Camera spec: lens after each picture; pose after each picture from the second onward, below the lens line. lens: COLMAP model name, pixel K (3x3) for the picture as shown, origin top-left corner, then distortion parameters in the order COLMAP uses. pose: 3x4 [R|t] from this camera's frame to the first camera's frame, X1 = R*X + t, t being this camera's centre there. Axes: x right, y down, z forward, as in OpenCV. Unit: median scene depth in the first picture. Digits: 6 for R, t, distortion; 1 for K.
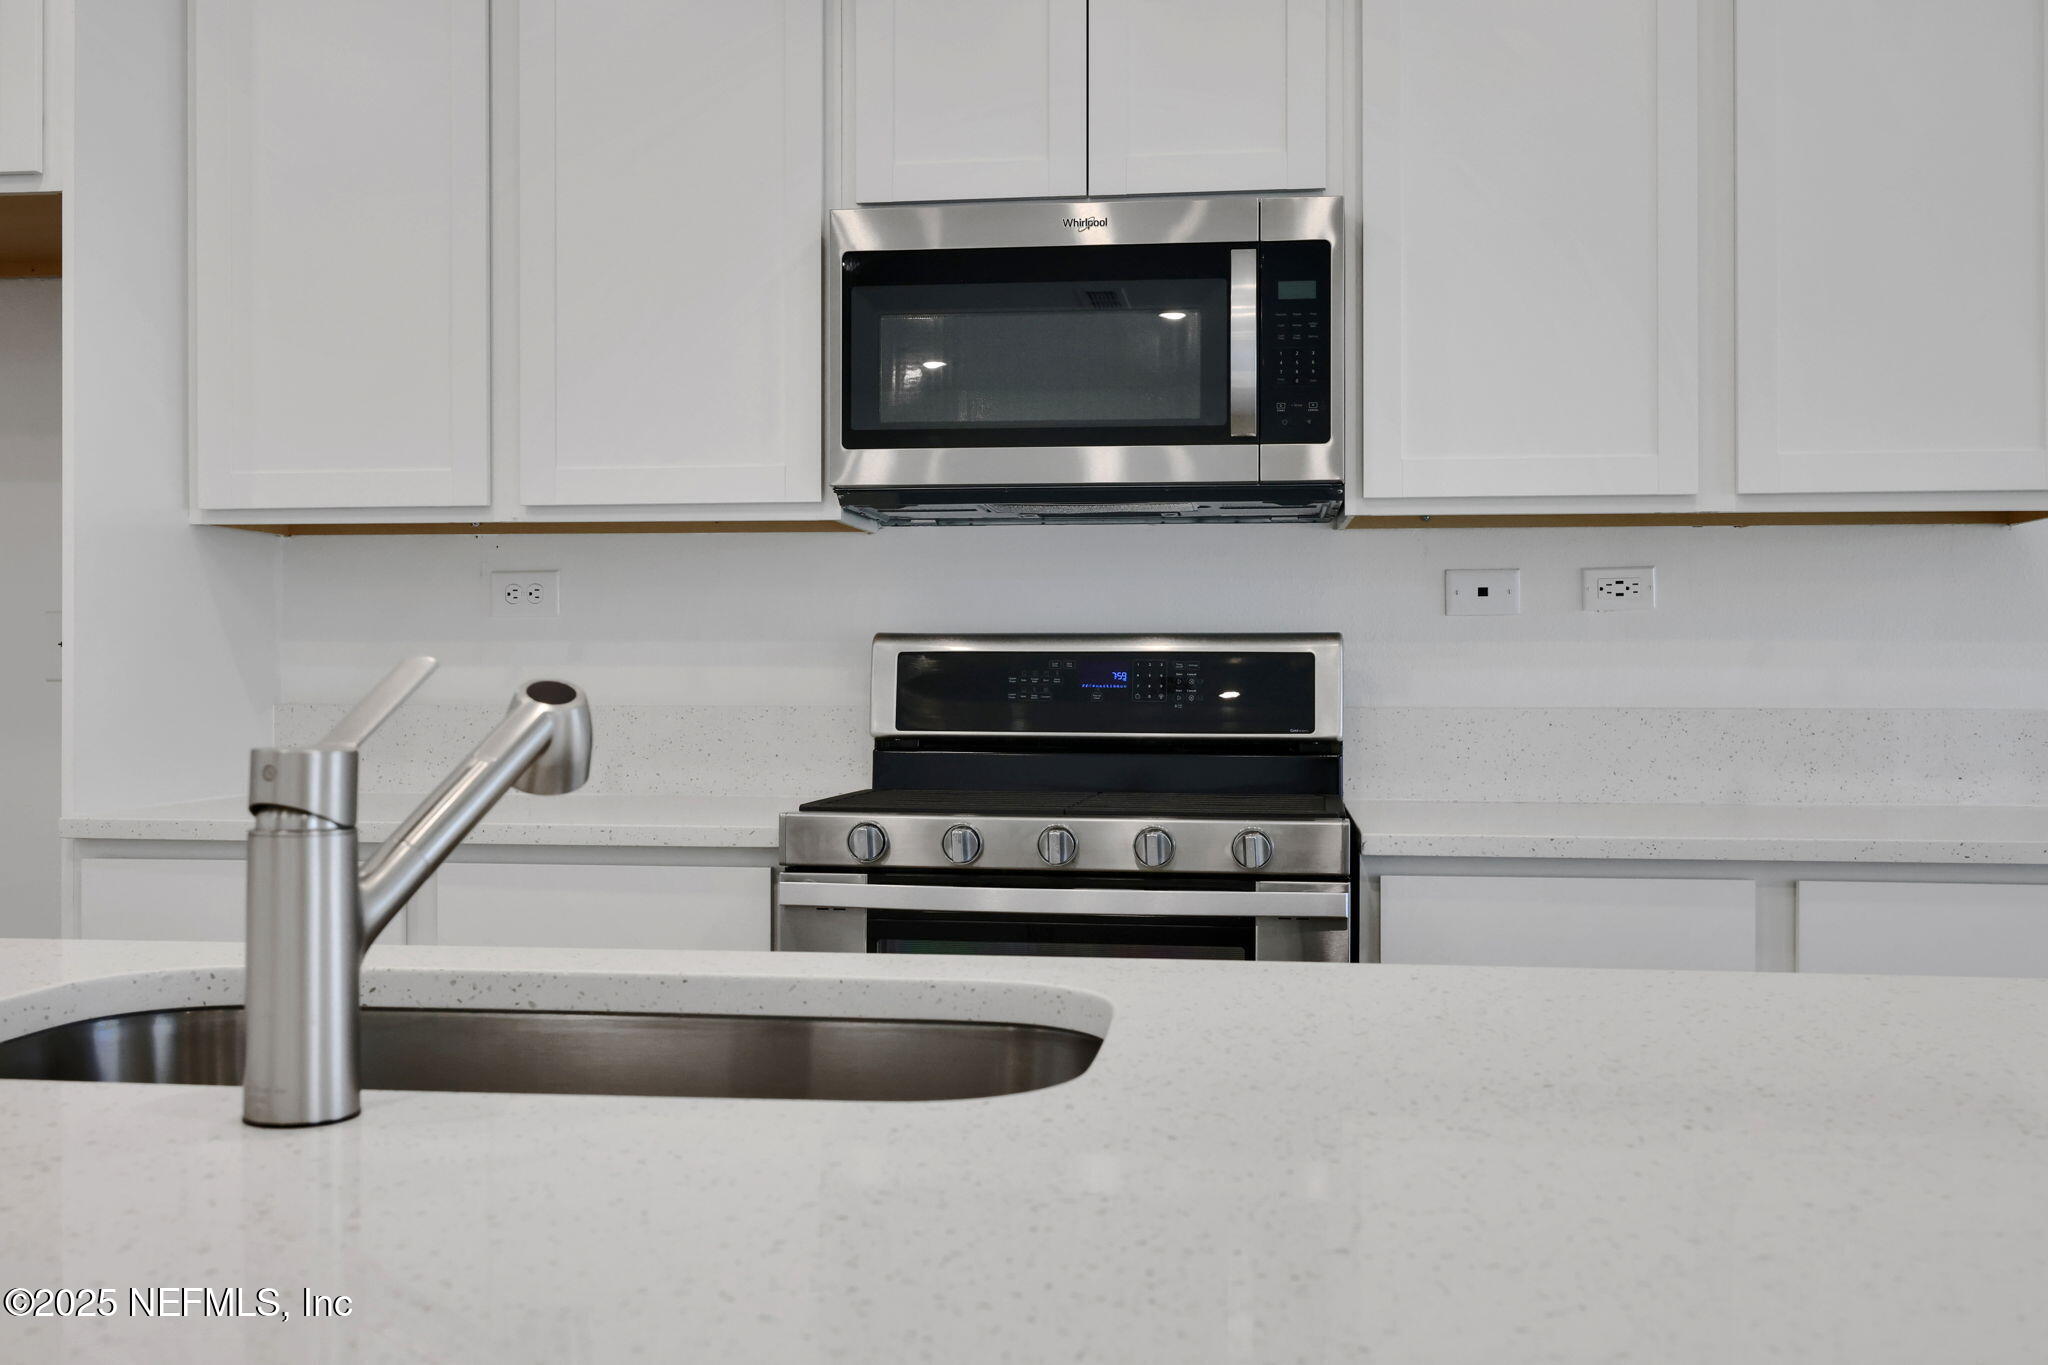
lens RADIAL K [[2001.8, 0, 979.4], [0, 2001.8, 670.7], [0, 0, 1]] dist [-0.025633, 0.000000]
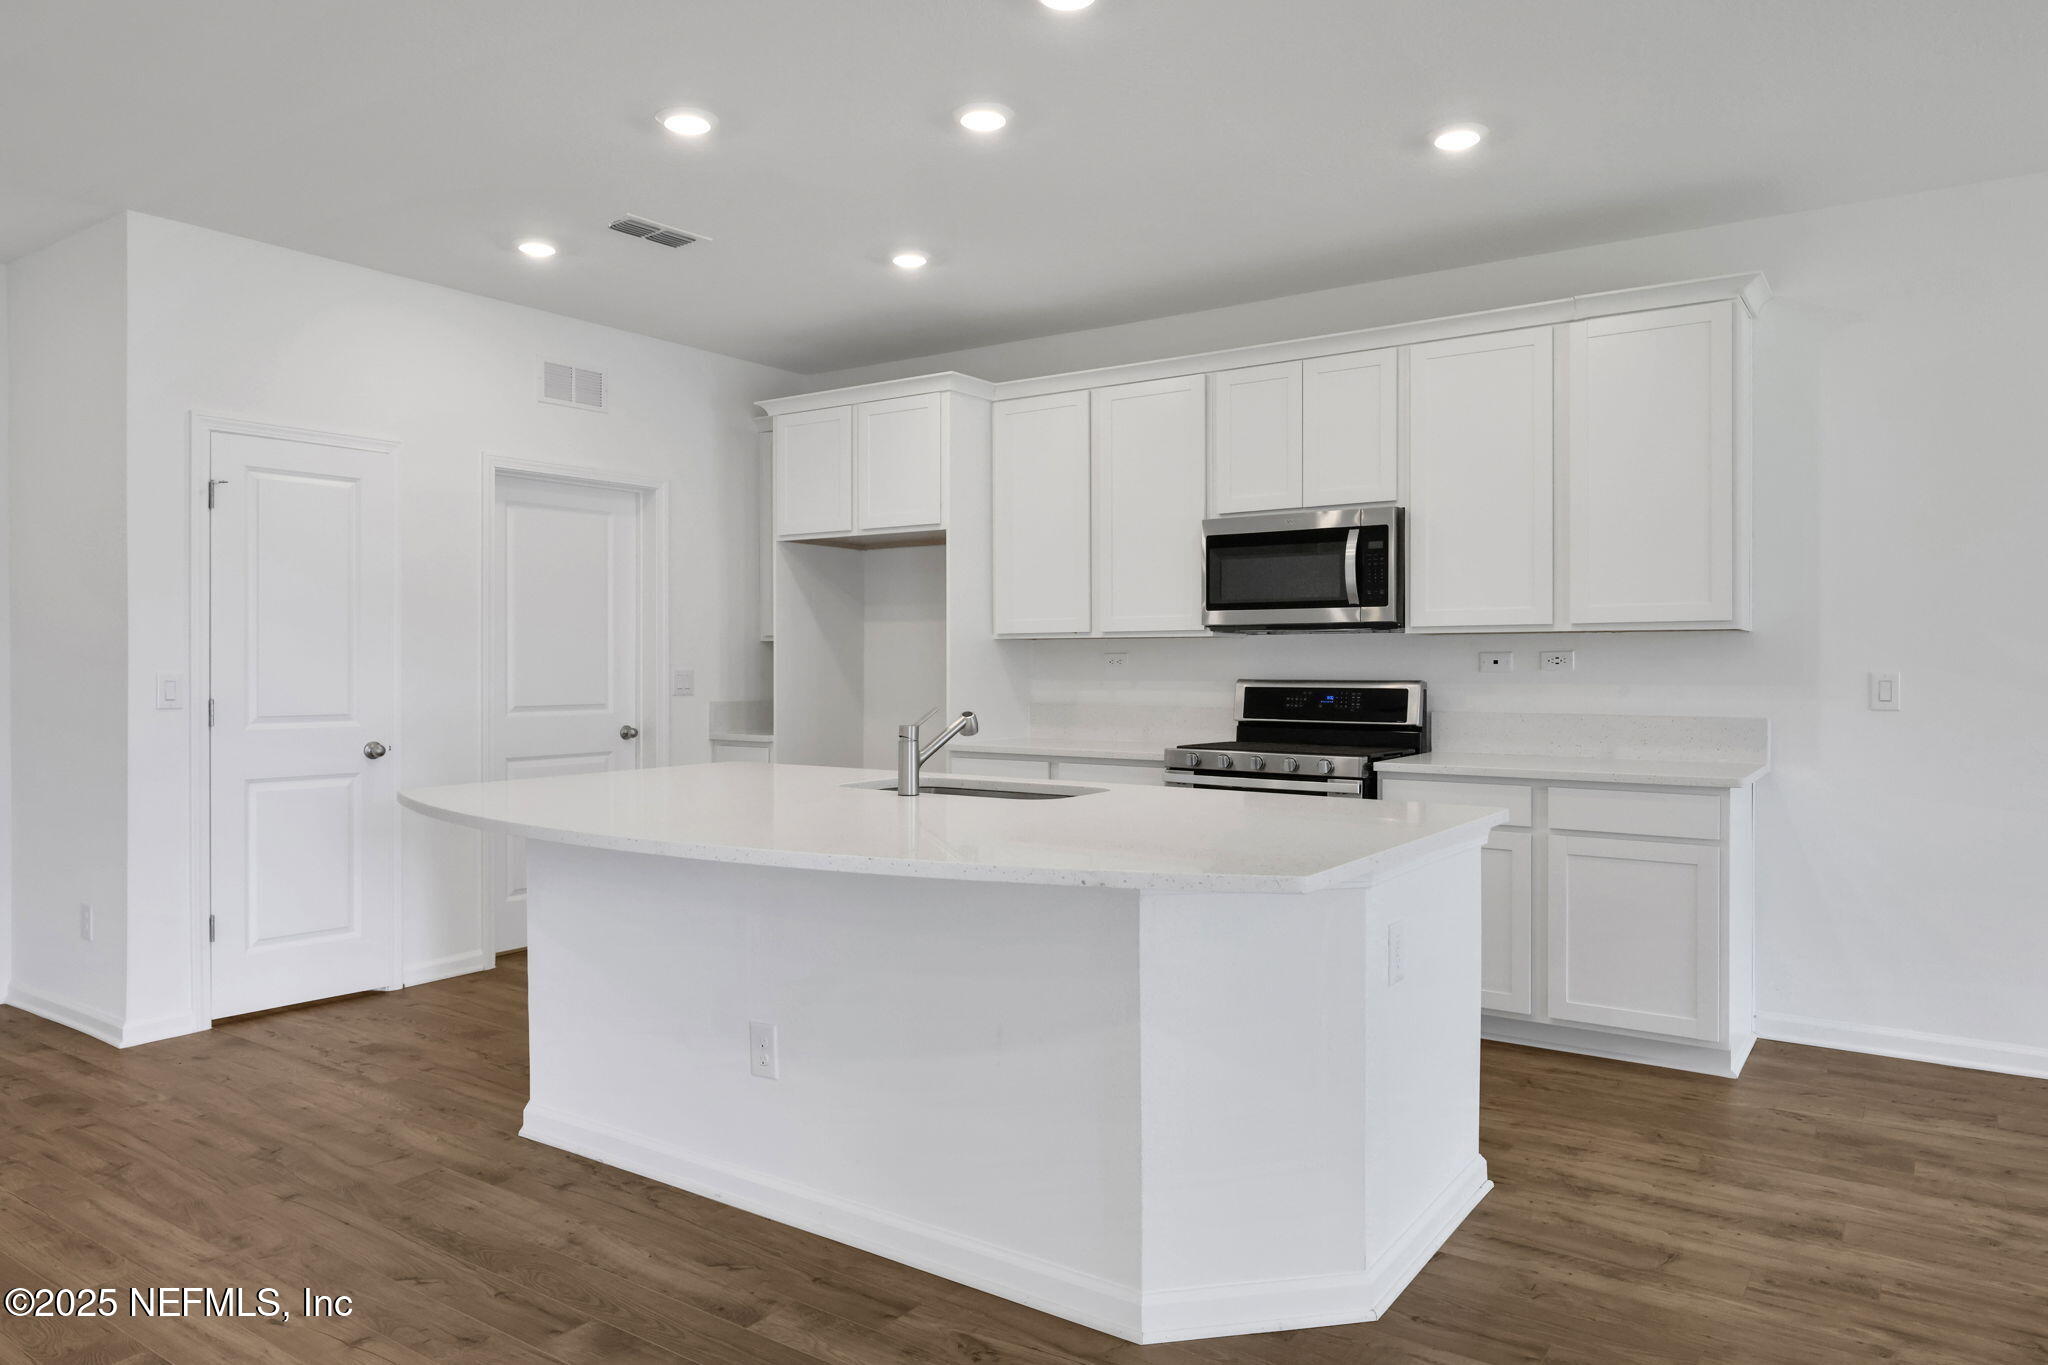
lens RADIAL K [[1299.9, 0, 1041.0], [0, 1299.9, 679.1], [0, 0, 1]] dist [-0.000079, 0.002161]
pose [[0.896373, 0.004095, -0.443282, 0.489567], [-0.000063, 0.999959, 0.009109, -0.036797], [0.443301, -0.008137, 0.896336, -0.617288]]
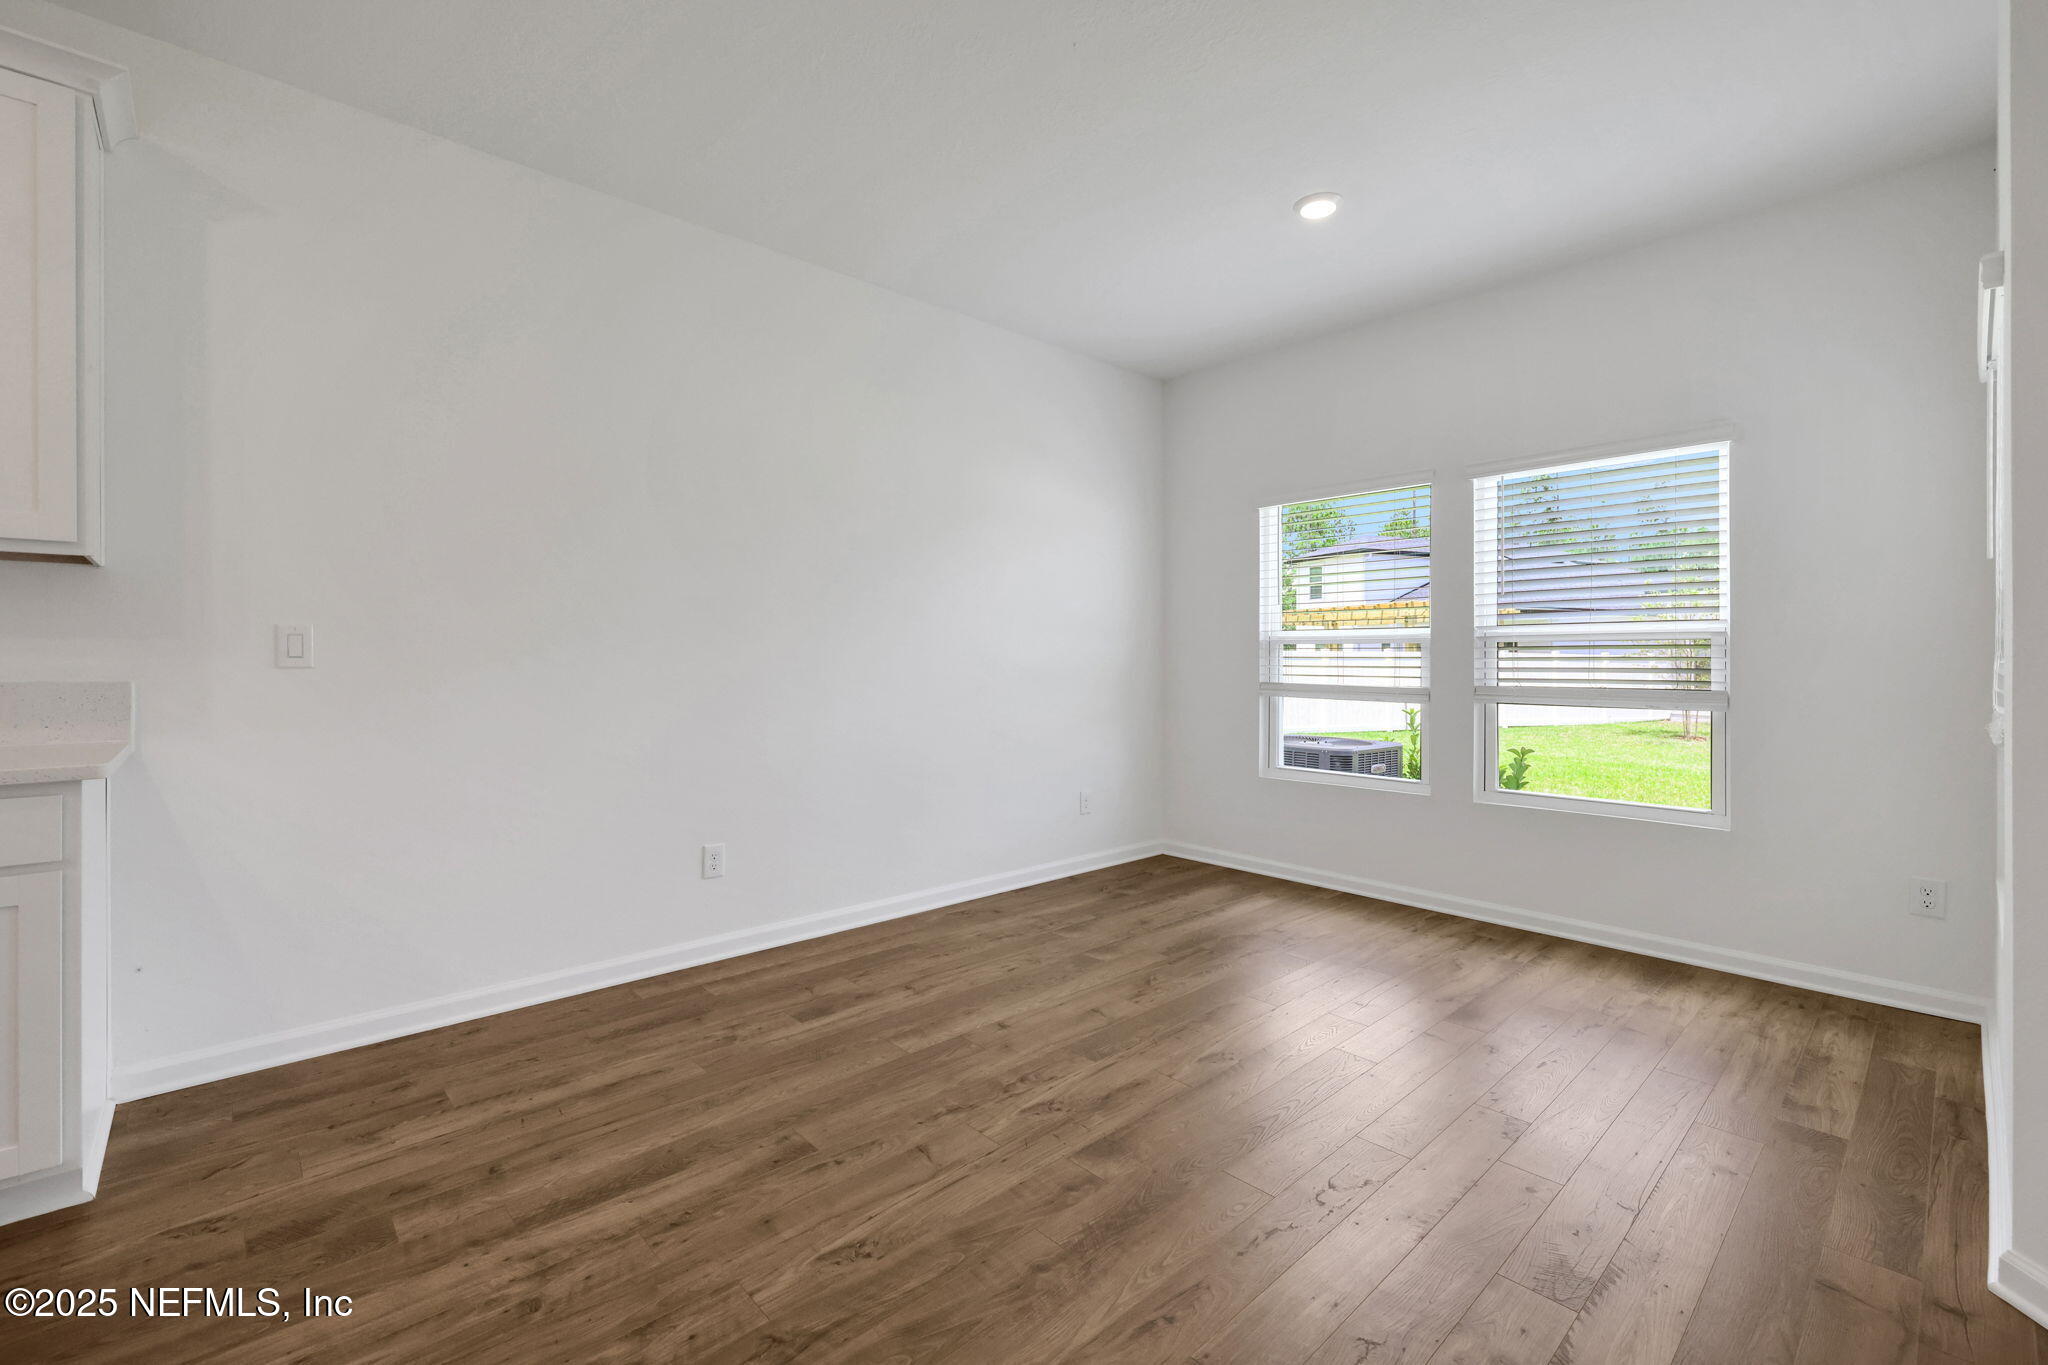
lens RADIAL K [[877.6, 0, 999.0], [0, 877.6, 662.1], [0, 0, 1]] dist [0.018081, -0.004233]
pose [[0.645897, -0.001340, 0.763424, 0.472138], [0.001563, 0.999999, 0.000434, 0.004447], [-0.763423, 0.000913, 0.645898, -0.009325]]
